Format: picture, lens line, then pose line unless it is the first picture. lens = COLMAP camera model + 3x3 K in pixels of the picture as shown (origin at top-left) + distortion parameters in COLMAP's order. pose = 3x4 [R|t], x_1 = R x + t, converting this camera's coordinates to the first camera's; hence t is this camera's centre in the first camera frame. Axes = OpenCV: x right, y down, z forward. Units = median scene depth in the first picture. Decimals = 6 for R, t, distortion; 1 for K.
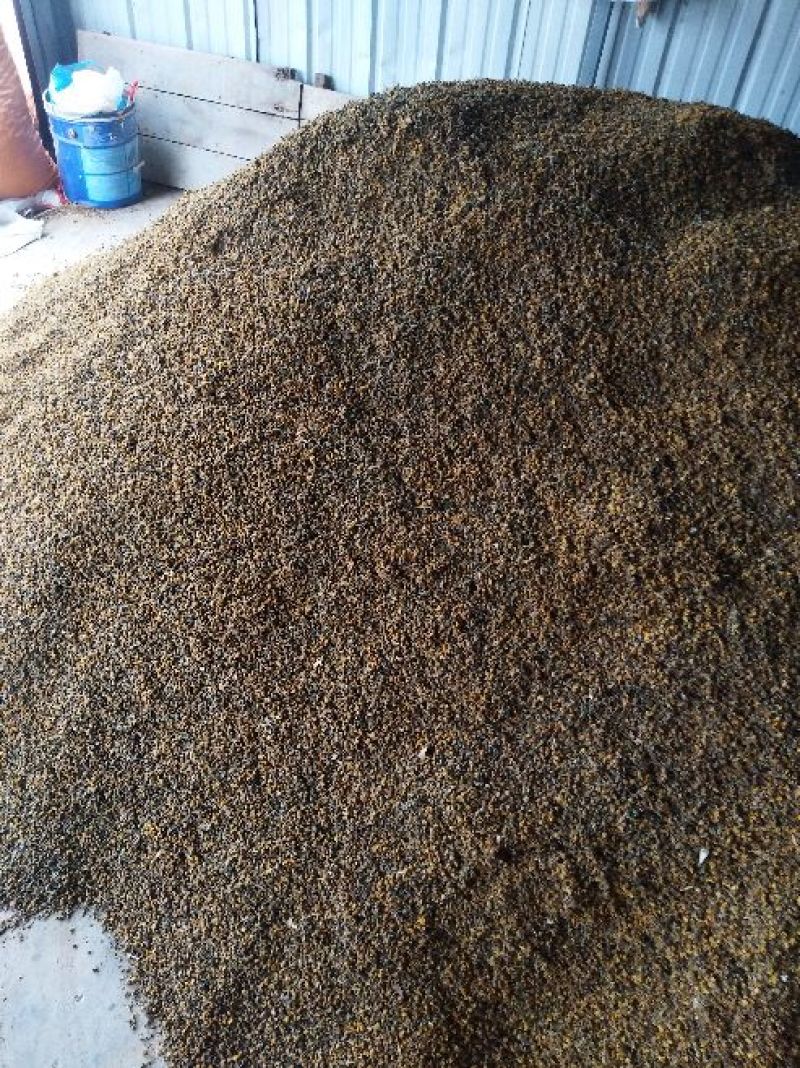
lens RADIAL K [[810.2, 0, 400.0], [0, 810.2, 534.0], [0, 0, 1]] dist [0.072472, -0.104426]
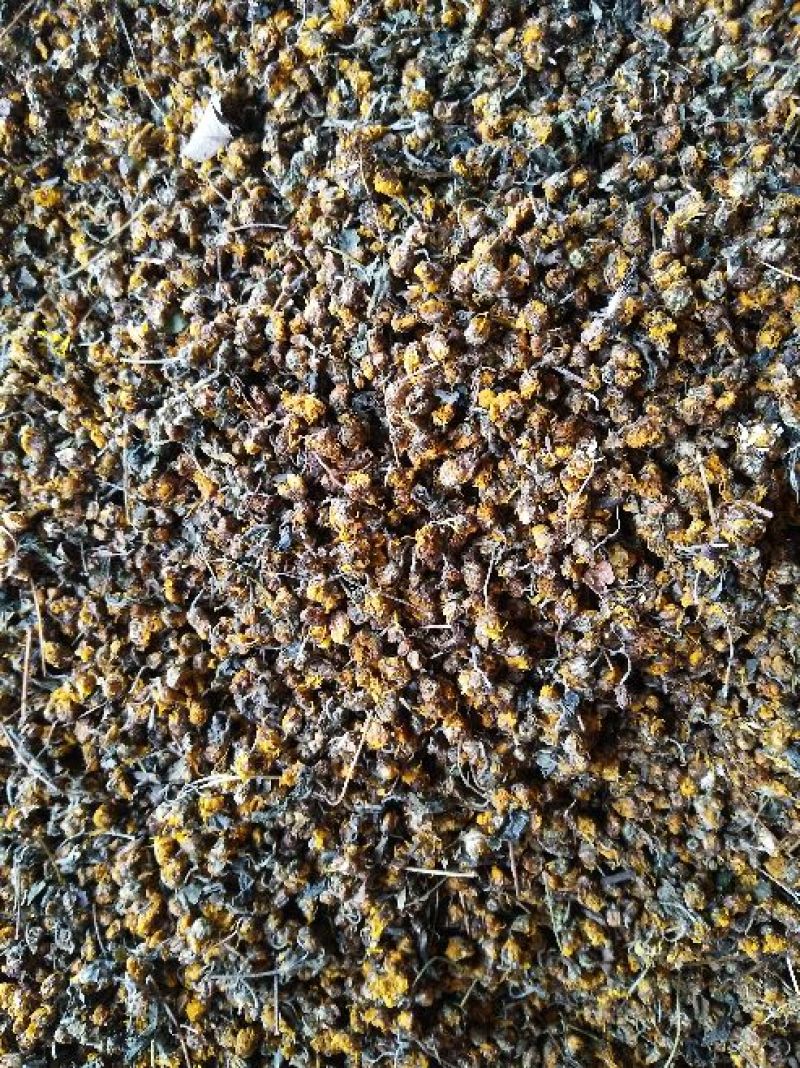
lens RADIAL K [[810.2, 0, 400.0], [0, 810.2, 534.0], [0, 0, 1]] dist [0.072472, -0.104426]
pose [[0.964599, -0.219437, 0.146272, 0.023058], [0.191260, 0.963971, 0.184877, 0.312236], [-0.181571, -0.150356, 0.971815, 0.768869]]
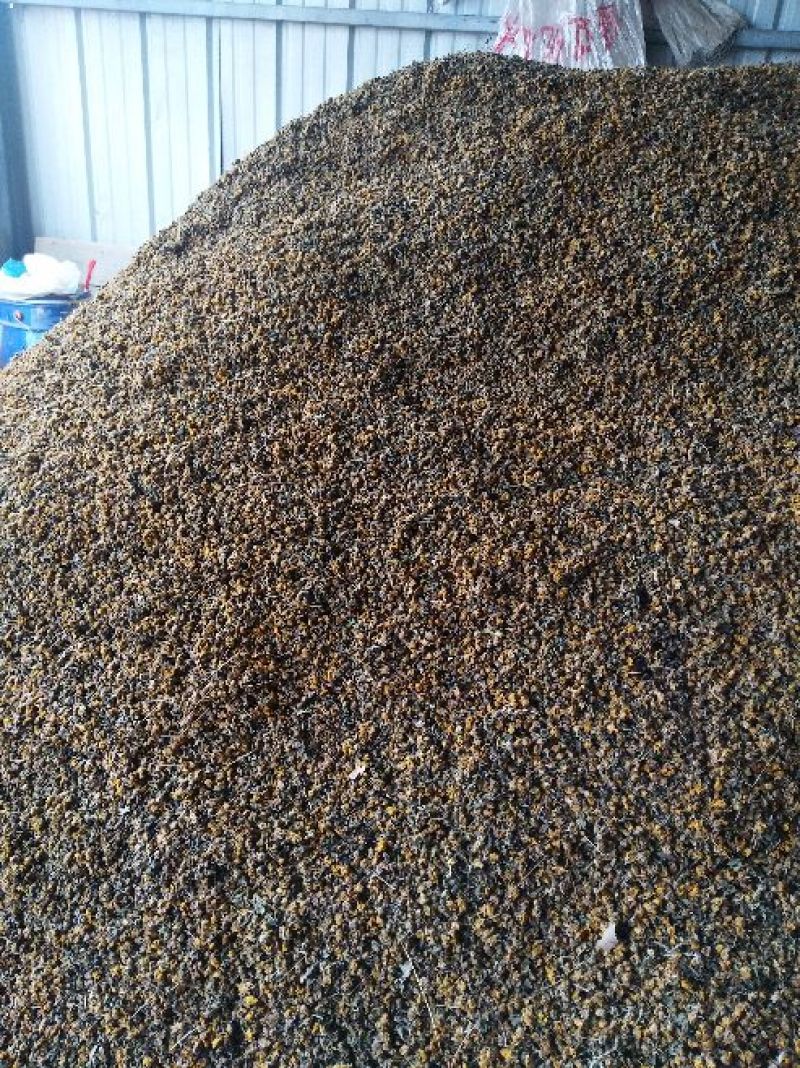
lens RADIAL K [[810.2, 0, 400.0], [0, 810.2, 534.0], [0, 0, 1]] dist [0.072472, -0.104426]
pose [[0.996966, -0.033164, 0.070425, -0.107062], [0.055570, 0.936758, -0.345539, 0.199339], [-0.054512, 0.348404, 0.935758, 0.473224]]
